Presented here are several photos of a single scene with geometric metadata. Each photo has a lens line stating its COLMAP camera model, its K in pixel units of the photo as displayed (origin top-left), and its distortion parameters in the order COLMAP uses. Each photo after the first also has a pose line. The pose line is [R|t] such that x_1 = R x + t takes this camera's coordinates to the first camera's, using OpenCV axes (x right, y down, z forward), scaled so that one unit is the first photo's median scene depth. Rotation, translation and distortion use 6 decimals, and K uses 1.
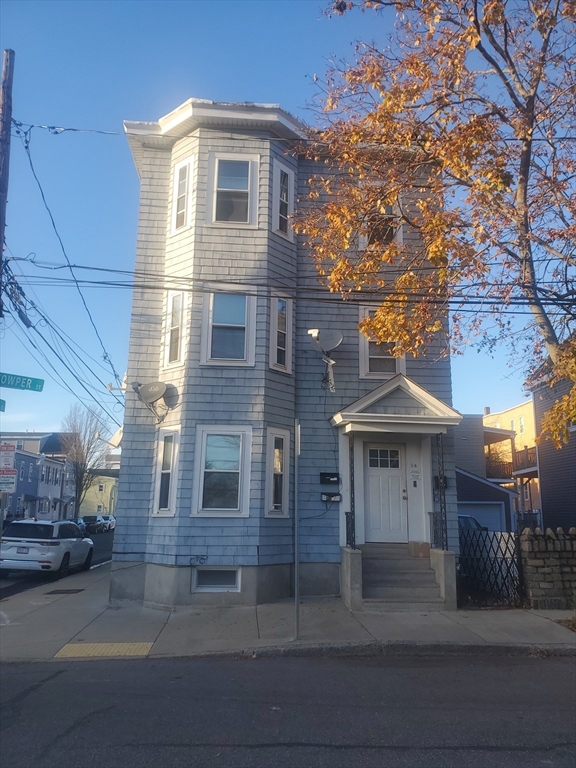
lens RADIAL K [[590.5, 0, 286.7], [0, 590.5, 382.1], [0, 0, 1]] dist [0.028123, -0.025859]
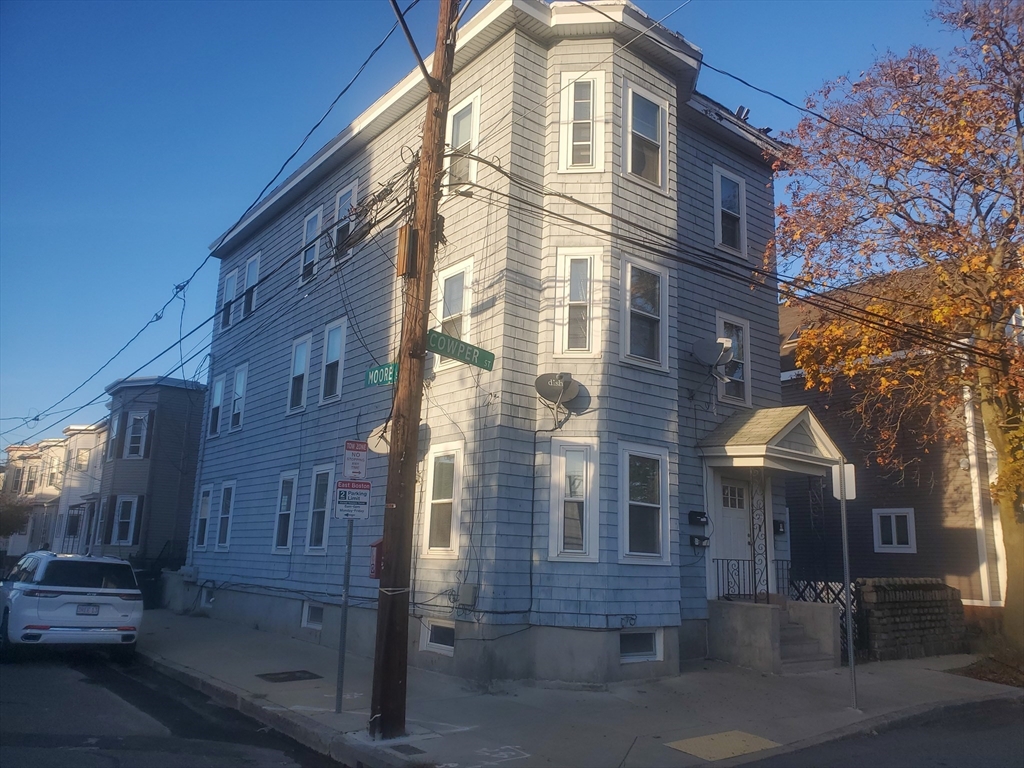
lens RADIAL K [[787.3, 0, 507.7], [0, 787.3, 384.5], [0, 0, 1]] dist [0.028123, -0.025859]
pose [[0.825300, 0.136068, 0.548057, -0.805421], [-0.146592, 0.988887, -0.024766, 0.046049], [-0.545336, -0.059901, 0.836075, 0.239770]]
